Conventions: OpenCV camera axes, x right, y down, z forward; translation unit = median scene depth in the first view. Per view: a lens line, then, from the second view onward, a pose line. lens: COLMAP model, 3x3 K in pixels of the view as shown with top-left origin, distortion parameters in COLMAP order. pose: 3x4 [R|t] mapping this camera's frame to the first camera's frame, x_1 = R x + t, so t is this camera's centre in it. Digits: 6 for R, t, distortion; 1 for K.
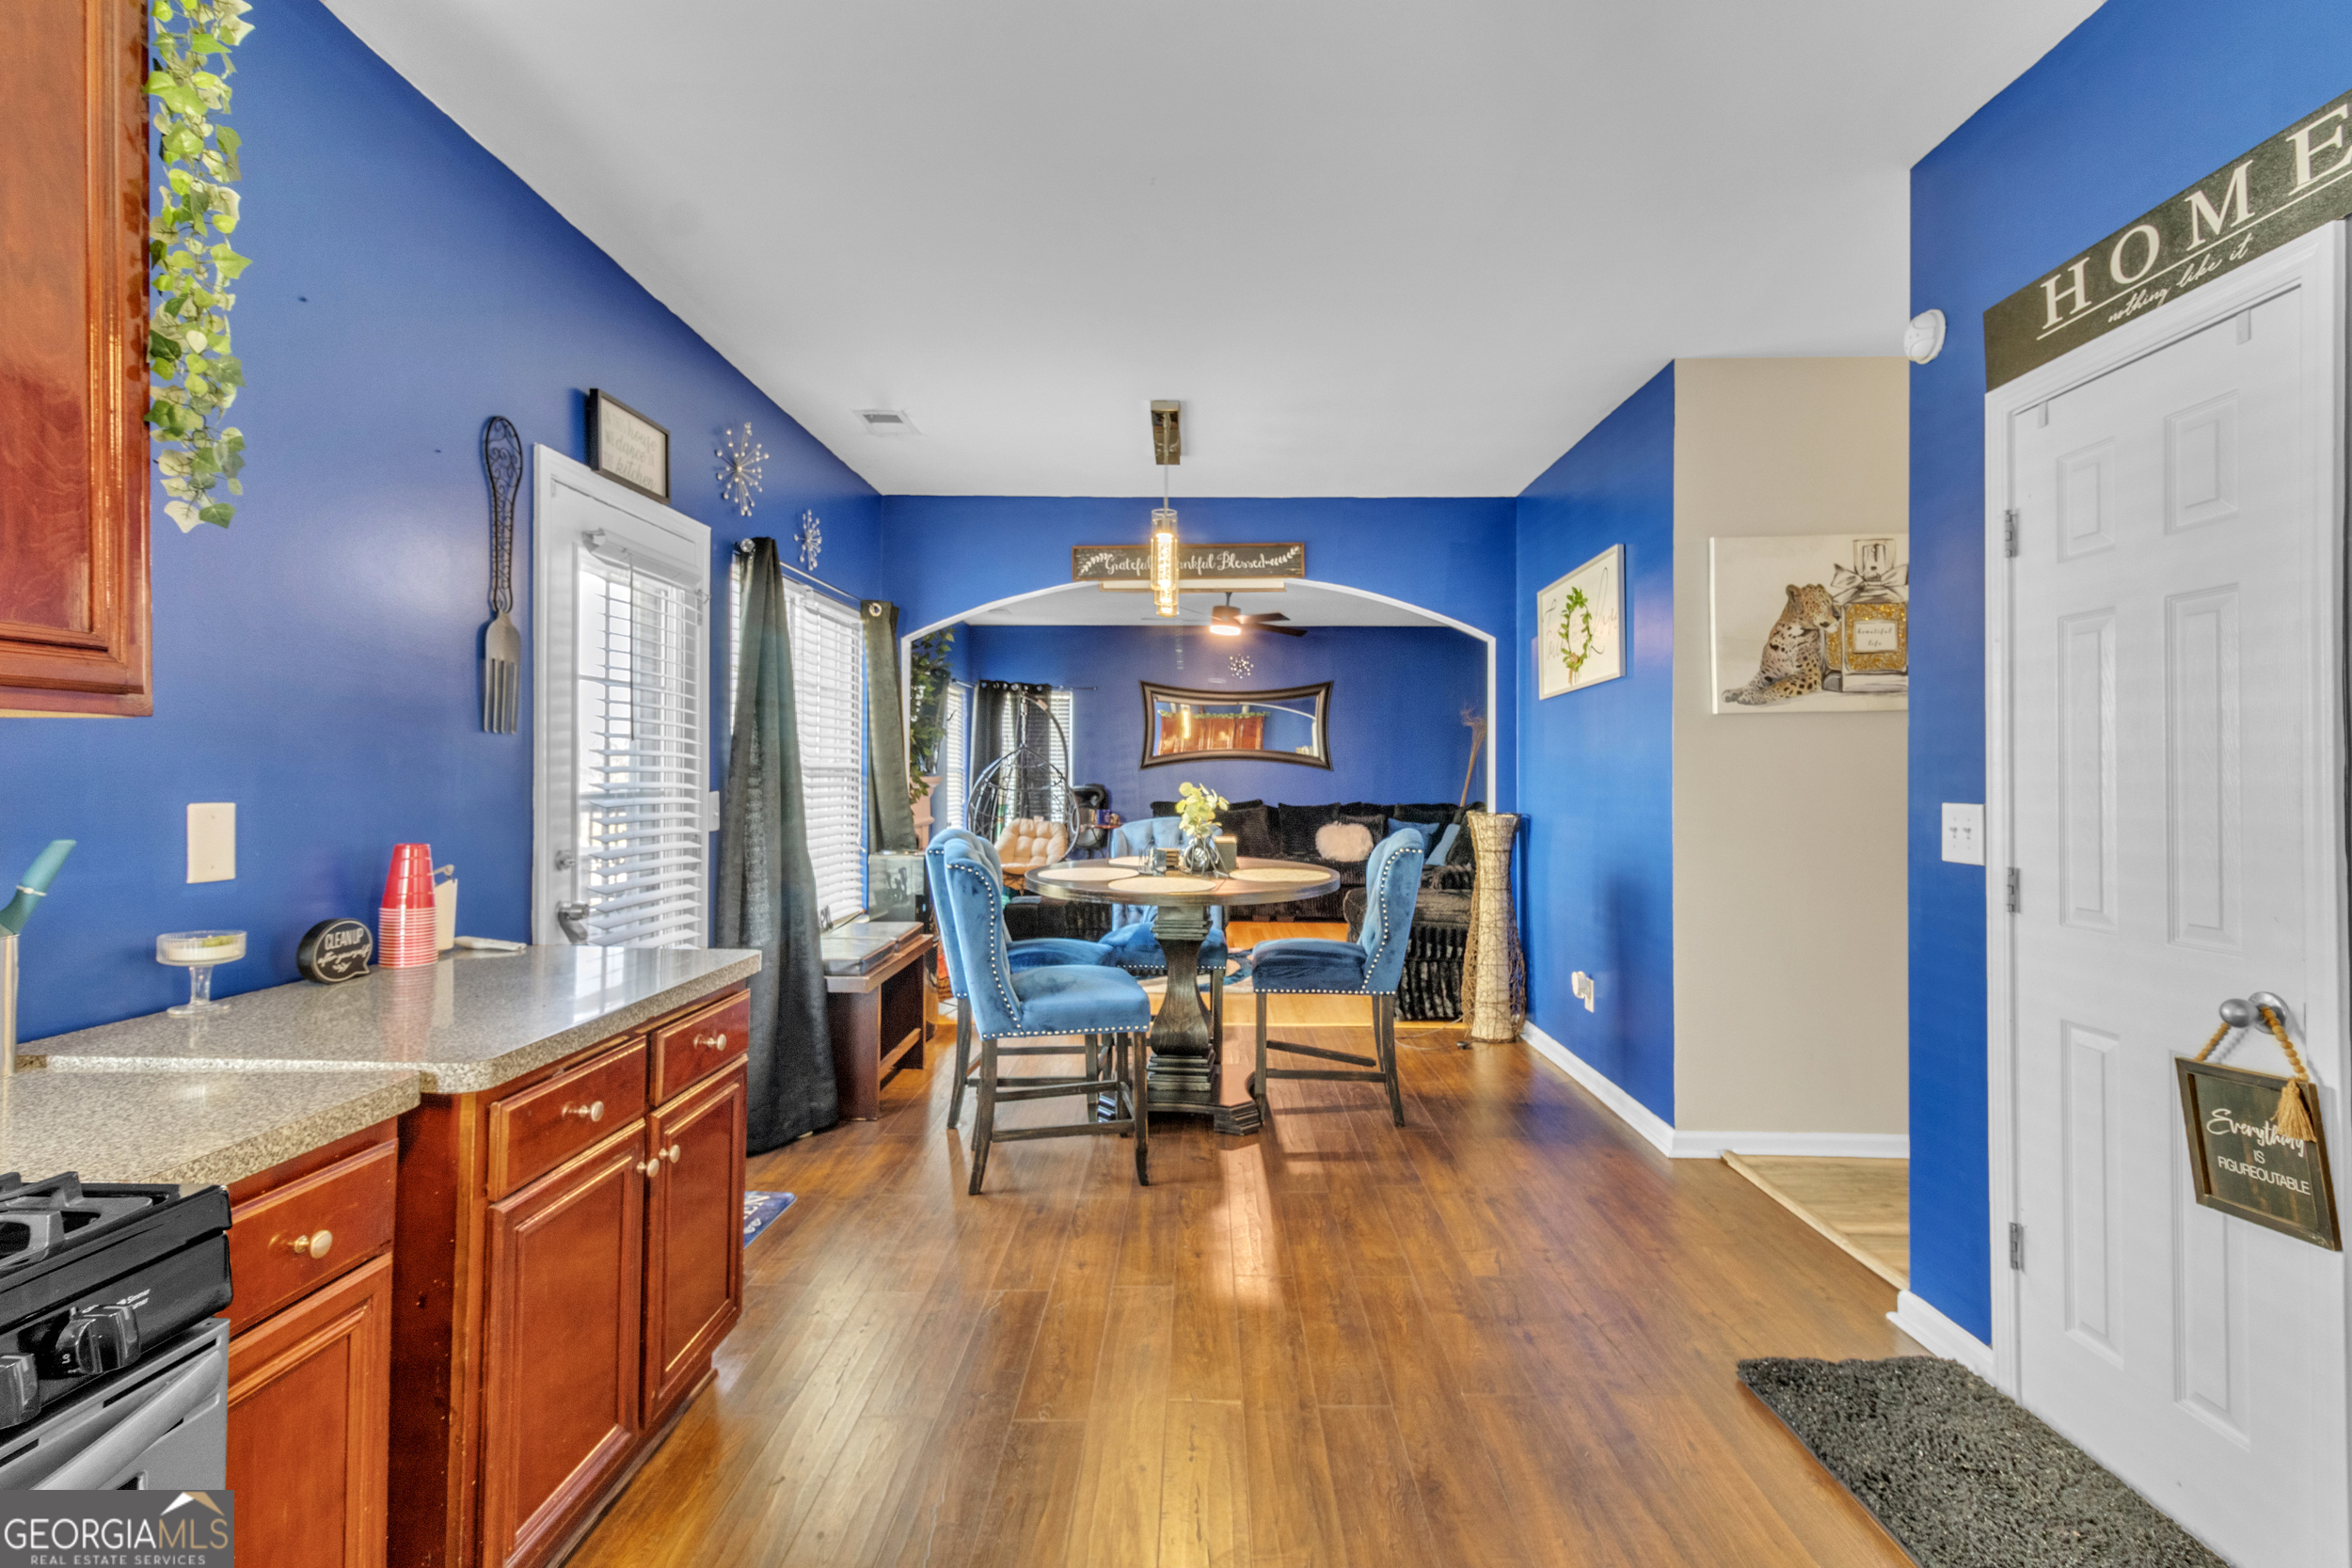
lens RADIAL K [[1139.7, 0, 1218.0], [0, 1139.7, 769.6], [0, 0, 1]] dist [0.002228, 0.000662]
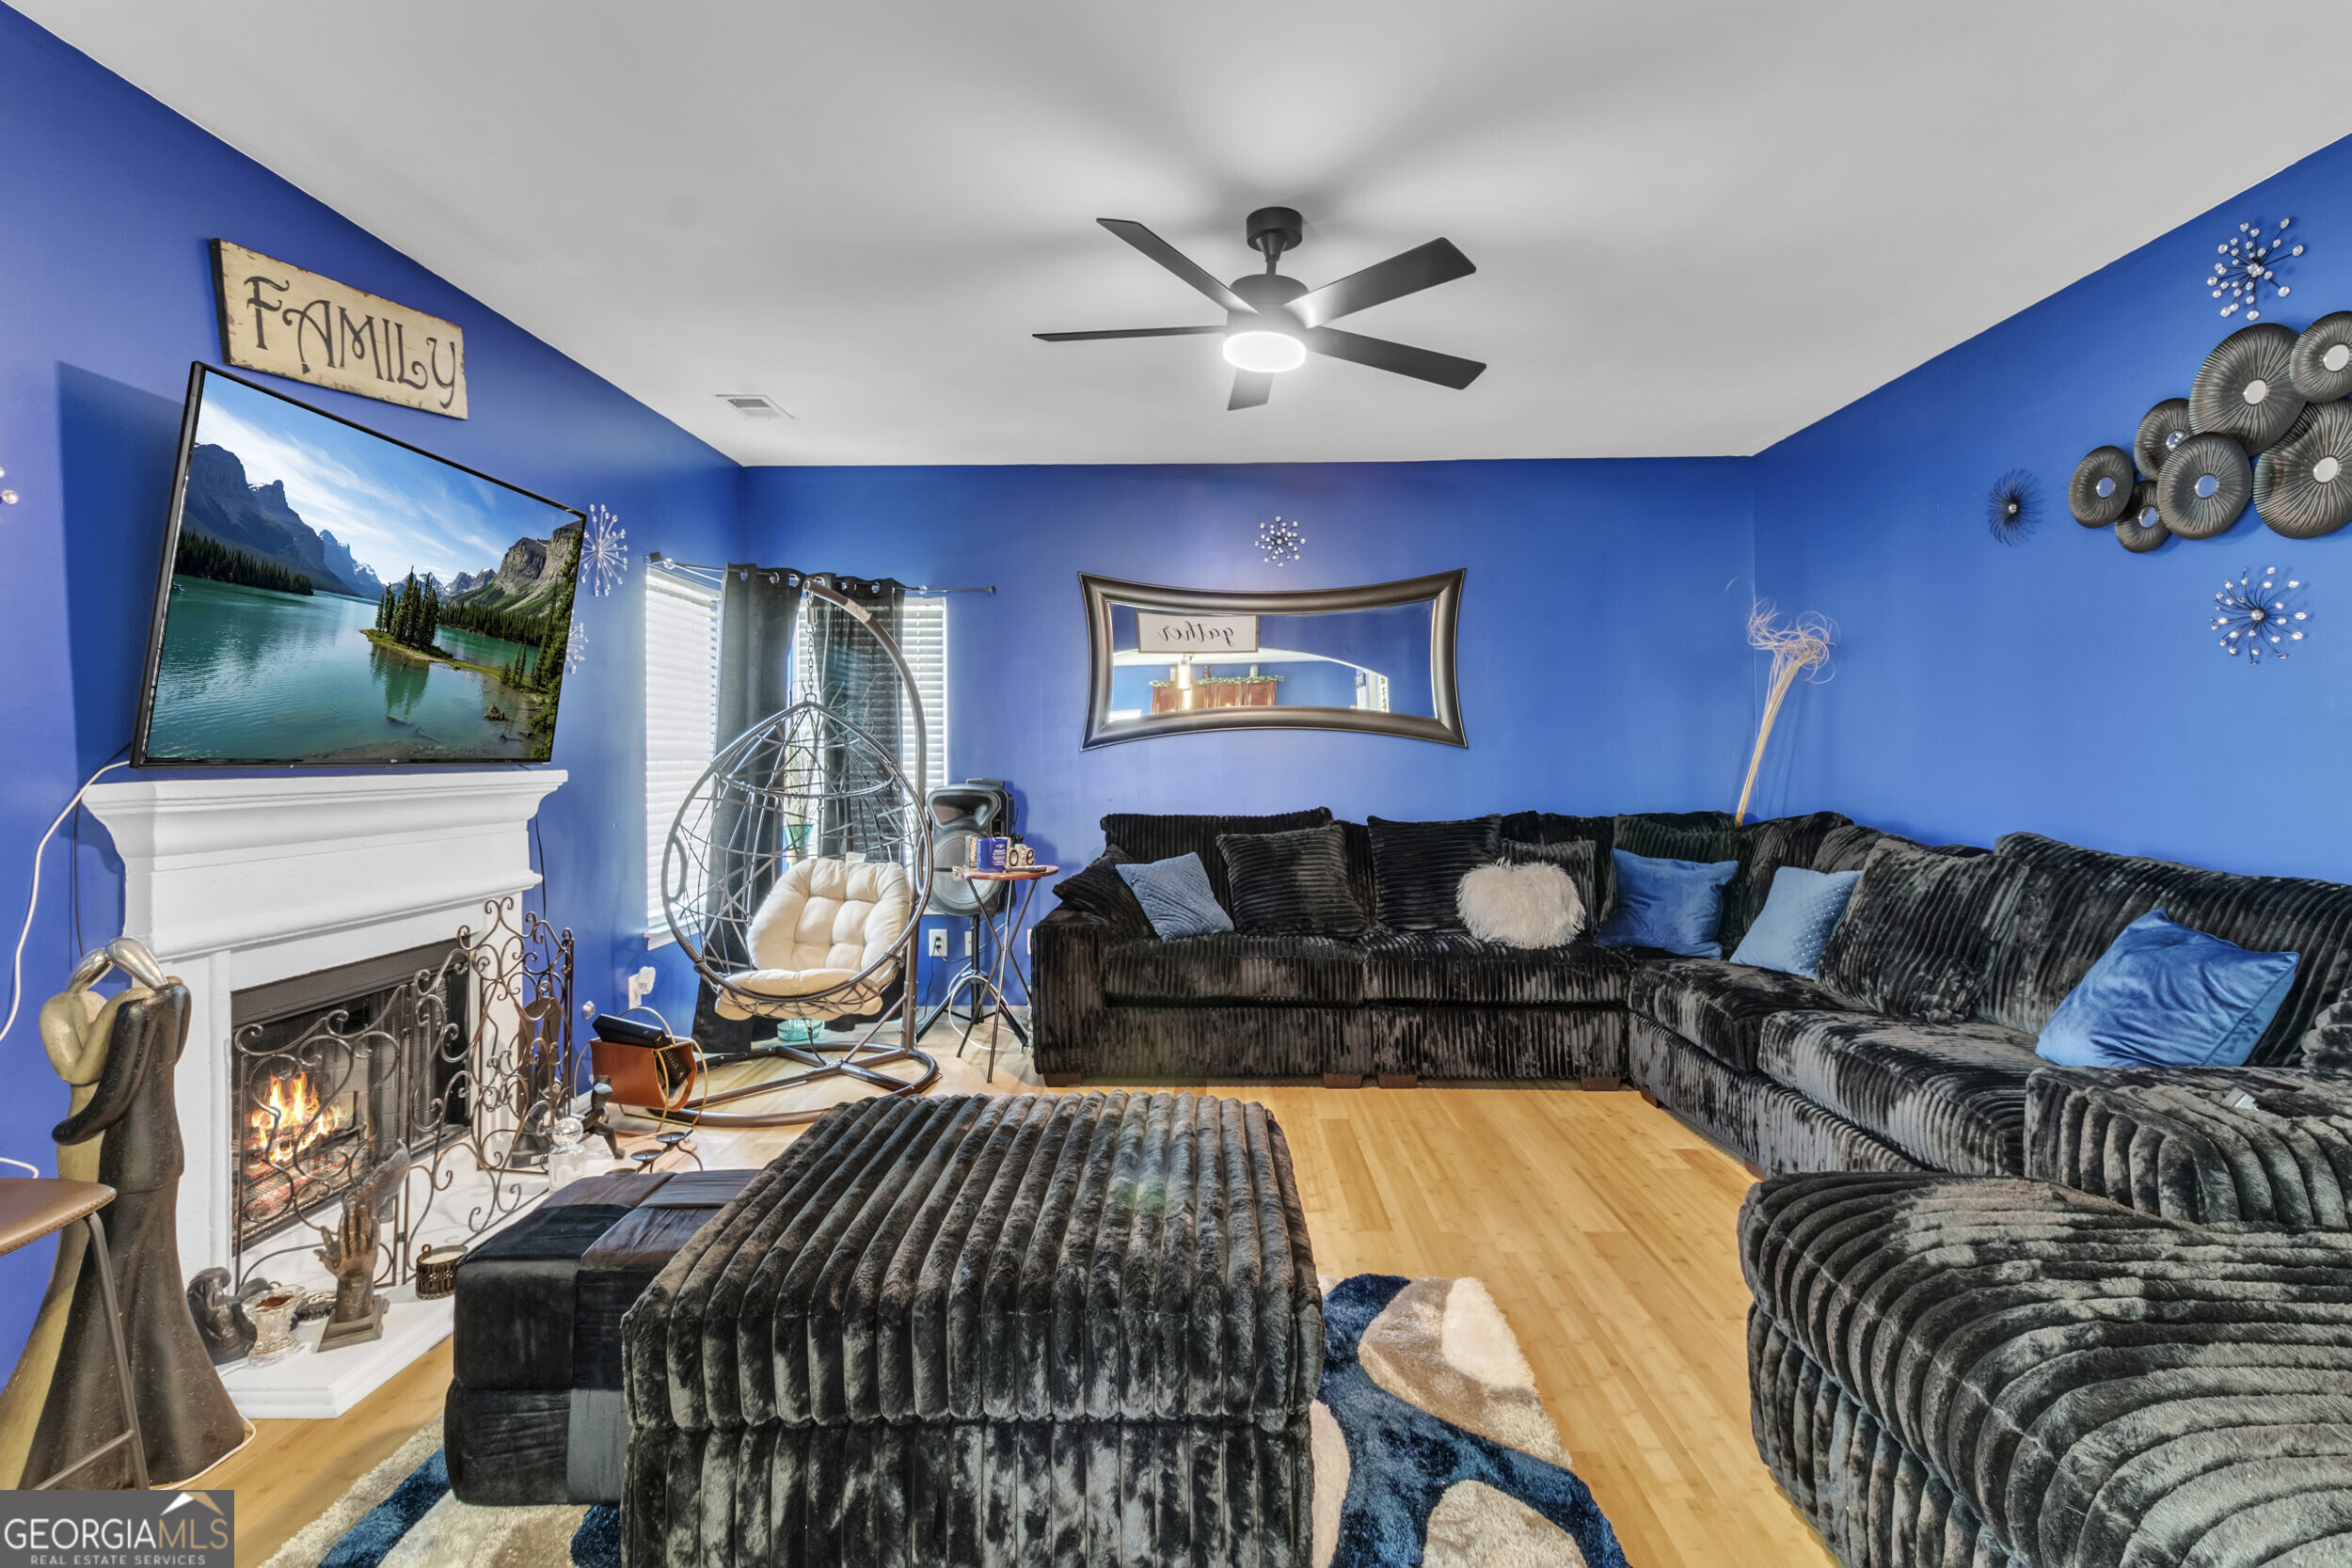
lens RADIAL K [[1161.8, 0, 1178.2], [0, 1161.8, 729.2], [0, 0, 1]] dist [0.000650, 0.000273]
pose [[0.999038, -0.013137, -0.041841, -0.017206], [0.012068, 0.999597, -0.025694, 0.014354], [0.042162, 0.025164, 0.998794, 1.687609]]
